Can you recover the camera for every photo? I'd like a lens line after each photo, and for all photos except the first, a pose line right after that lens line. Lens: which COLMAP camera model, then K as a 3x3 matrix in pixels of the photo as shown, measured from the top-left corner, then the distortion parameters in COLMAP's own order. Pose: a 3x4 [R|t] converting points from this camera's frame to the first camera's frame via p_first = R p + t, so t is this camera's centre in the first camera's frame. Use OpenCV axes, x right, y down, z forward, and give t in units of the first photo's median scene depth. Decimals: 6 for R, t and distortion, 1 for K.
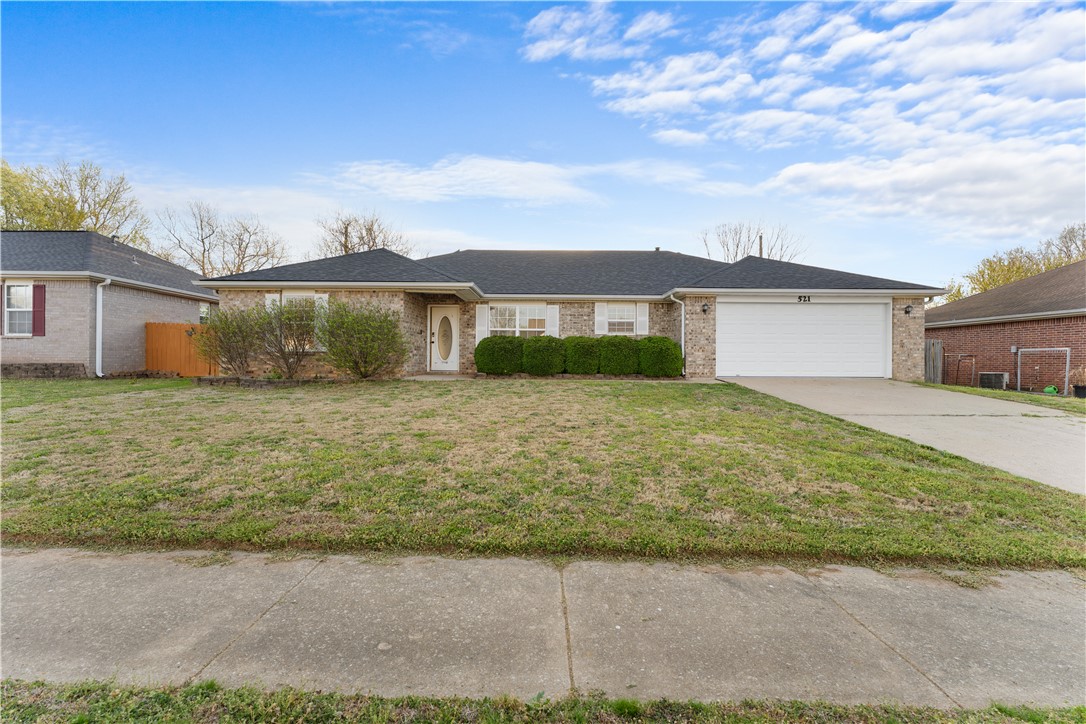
lens RADIAL K [[445.7, 0, 542.3], [0, 445.7, 359.9], [0, 0, 1]] dist [-0.000350, 0.000033]
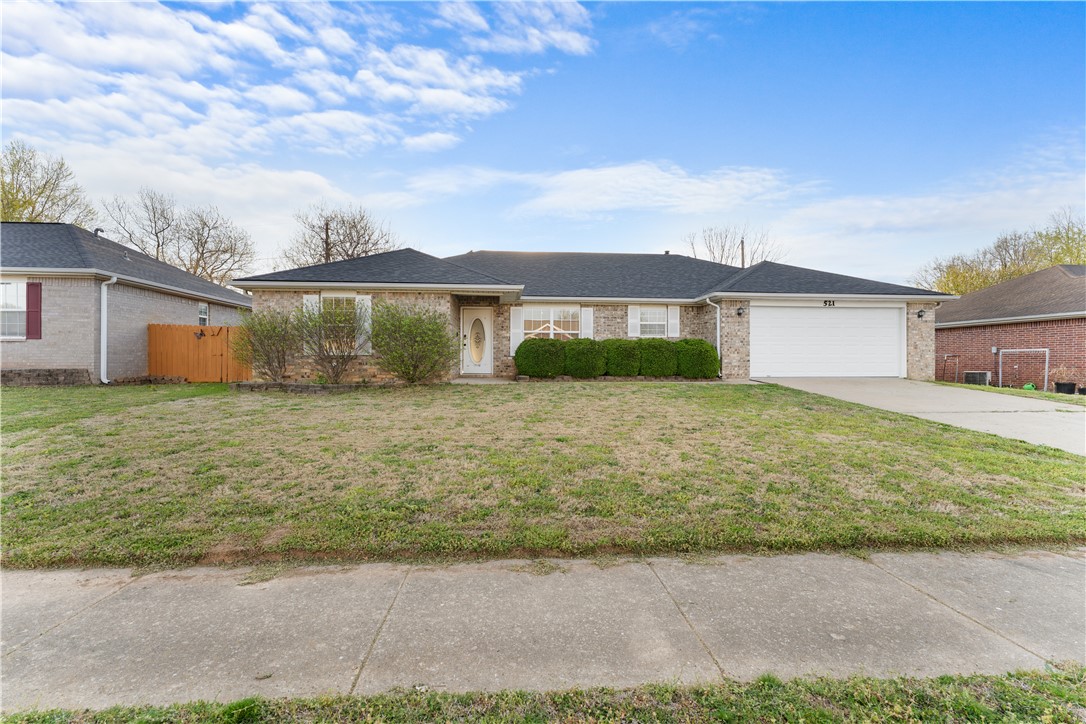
lens RADIAL K [[445.7, 0, 552.7], [0, 445.7, 370.3], [0, 0, 1]] dist [-0.000350, 0.000033]
pose [[0.996230, -0.007051, 0.086468, -0.159413], [0.005211, 0.999756, 0.021483, -0.004196], [-0.086598, -0.020952, 0.996023, -0.000257]]
